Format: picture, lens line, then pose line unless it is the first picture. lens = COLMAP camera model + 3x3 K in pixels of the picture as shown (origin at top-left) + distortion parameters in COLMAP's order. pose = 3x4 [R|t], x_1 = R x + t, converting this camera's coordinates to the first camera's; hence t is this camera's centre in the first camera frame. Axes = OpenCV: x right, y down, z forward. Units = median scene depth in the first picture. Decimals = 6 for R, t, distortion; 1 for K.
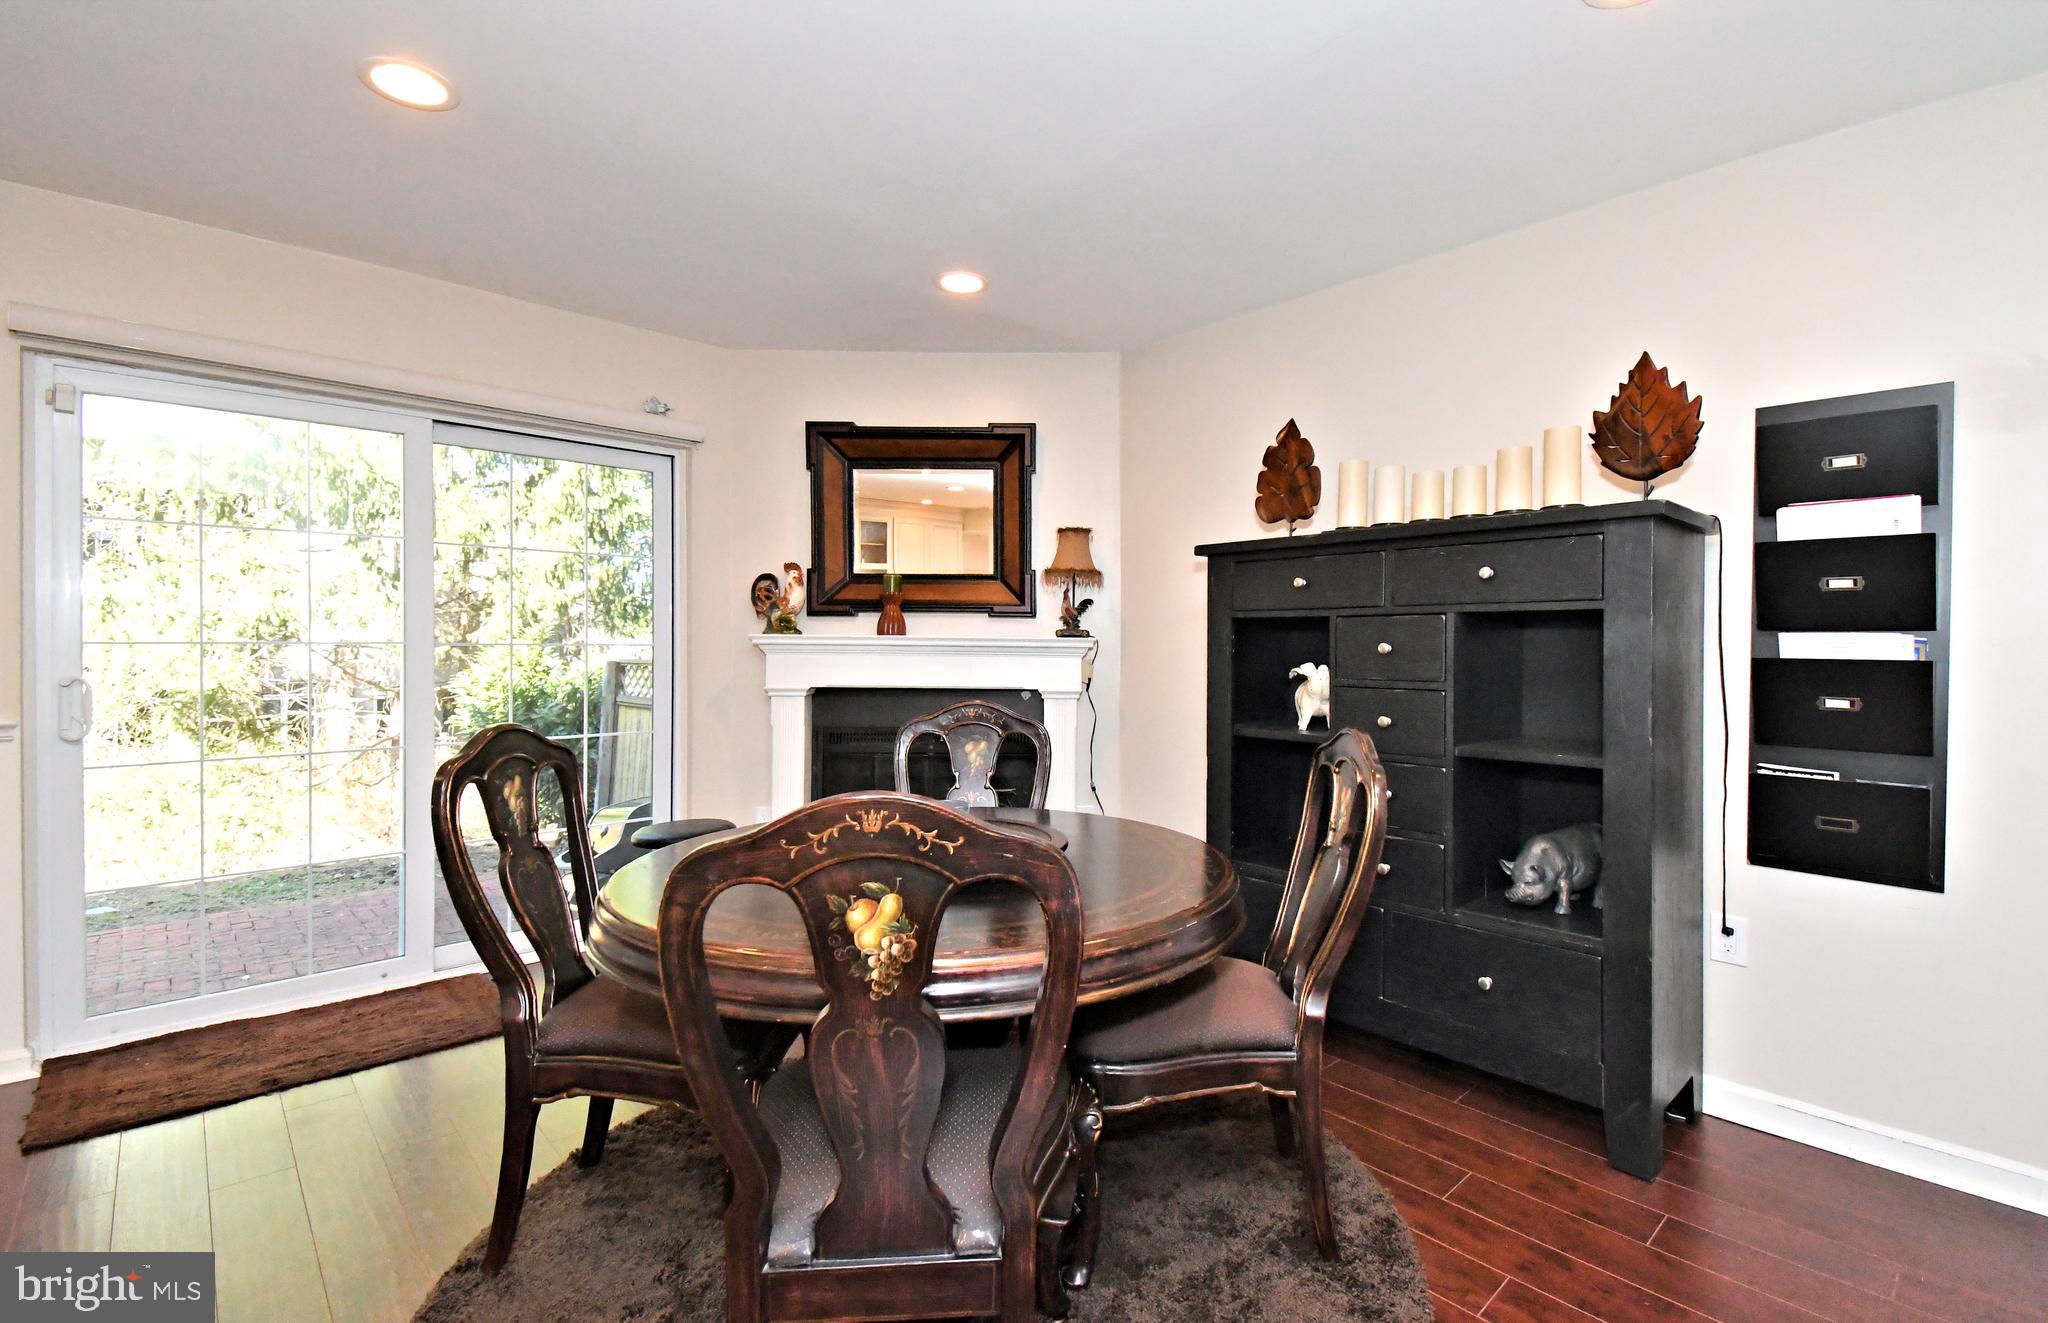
lens RADIAL K [[948.5, 0, 946.7], [0, 948.5, 659.4], [0, 0, 1]] dist [0.000923, -0.000611]
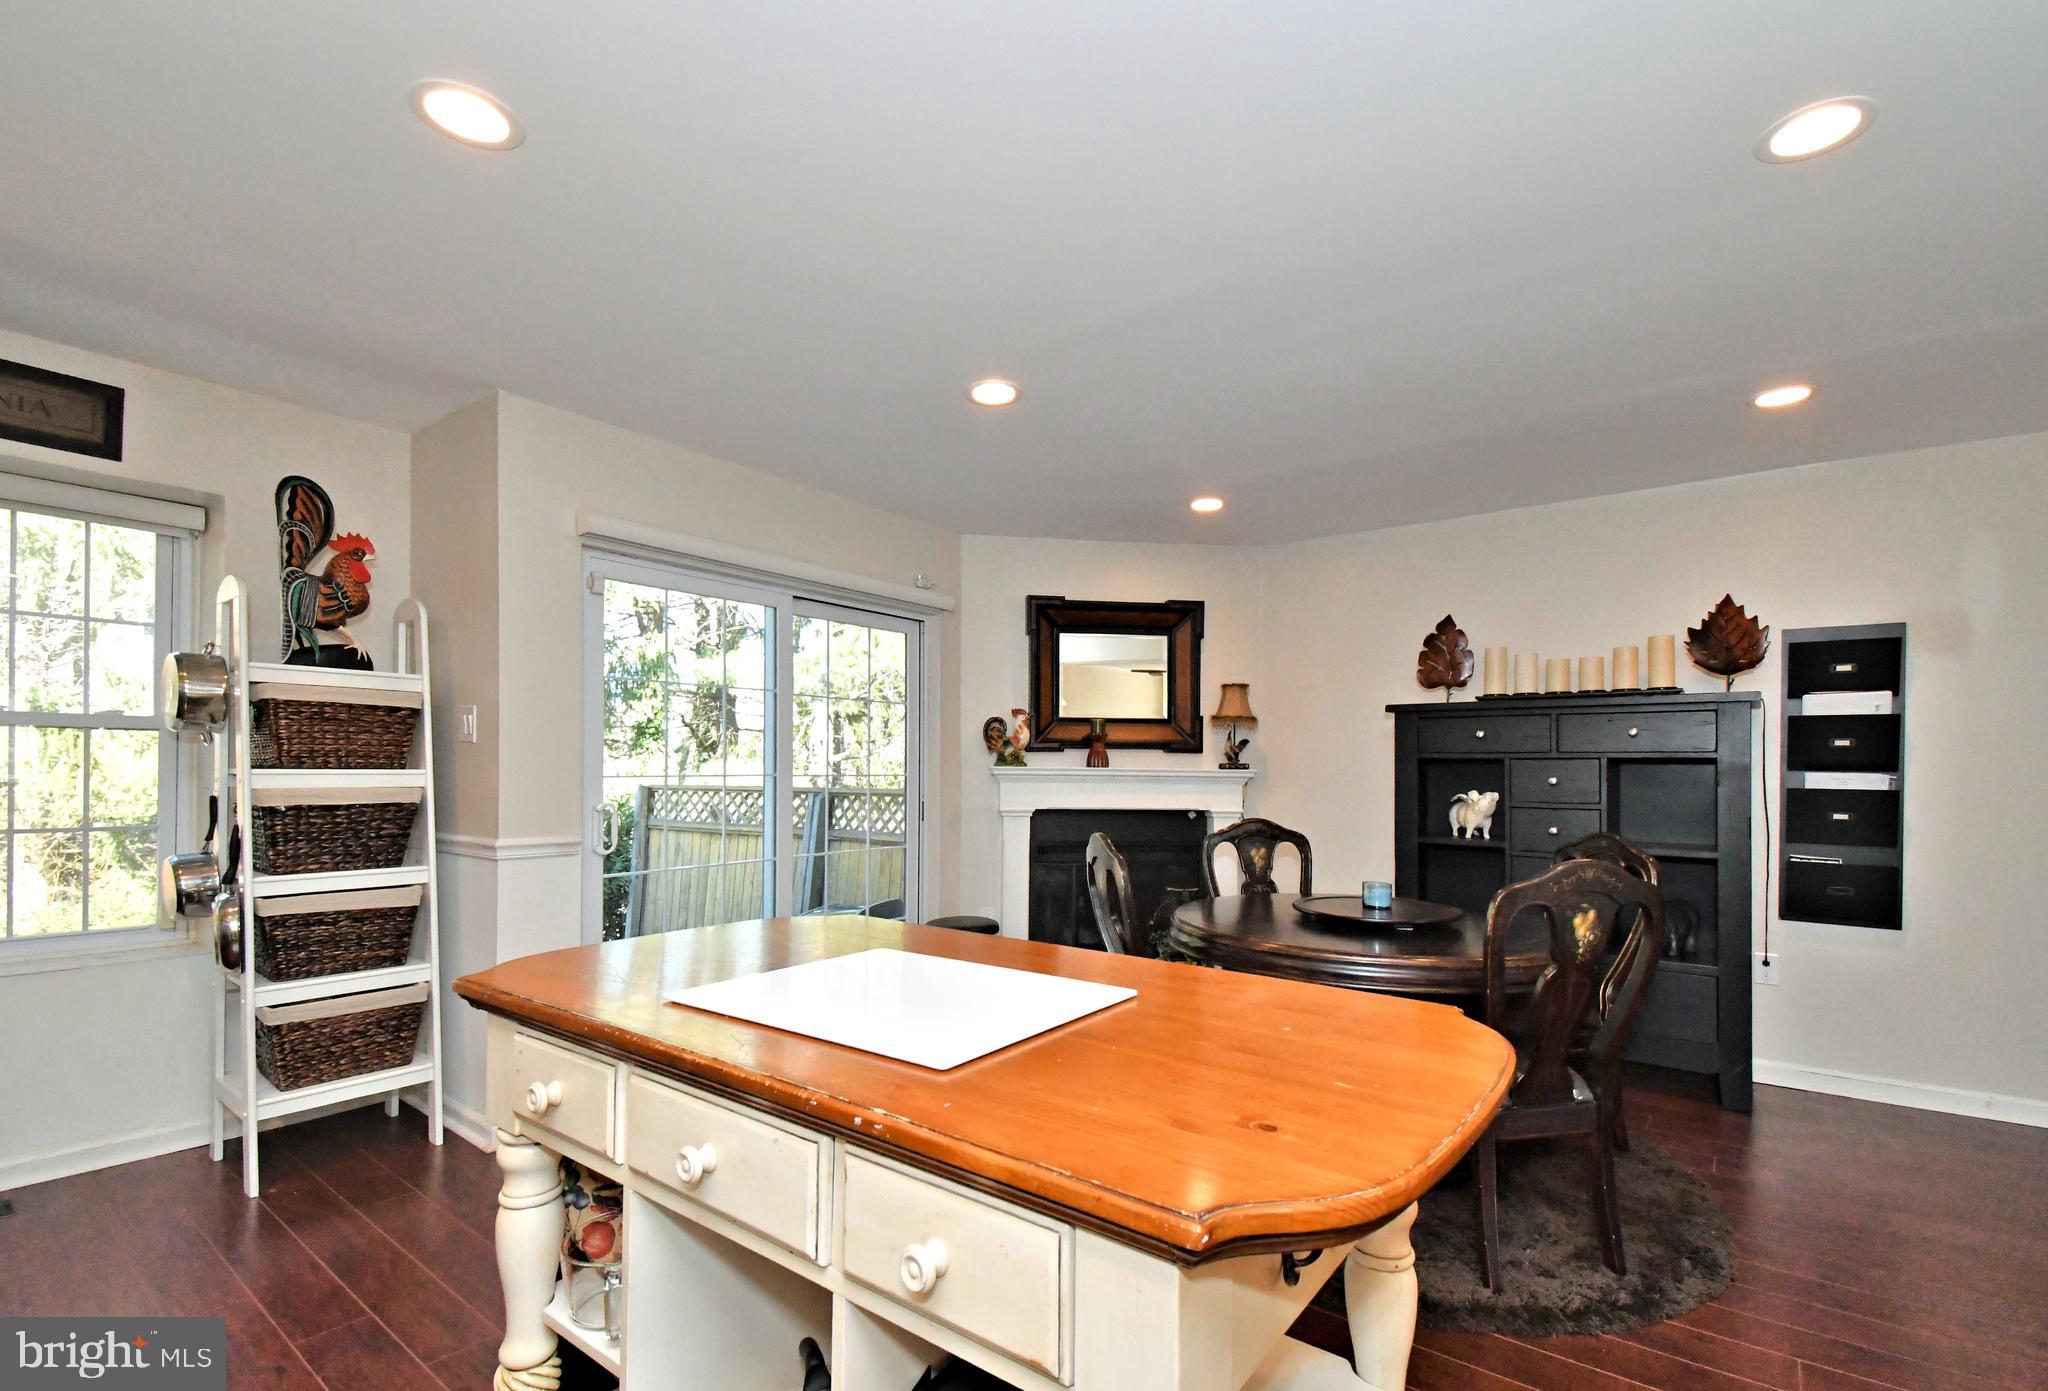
lens RADIAL K [[896.9, 0, 1027.4], [0, 896.9, 773.5], [0, 0, 1]] dist [-0.000391, -0.000001]
pose [[0.989483, 0.000903, 0.144646, -0.437271], [0.000570, 0.999948, -0.010142, -0.007935], [-0.144647, 0.010117, 0.989432, -0.210034]]
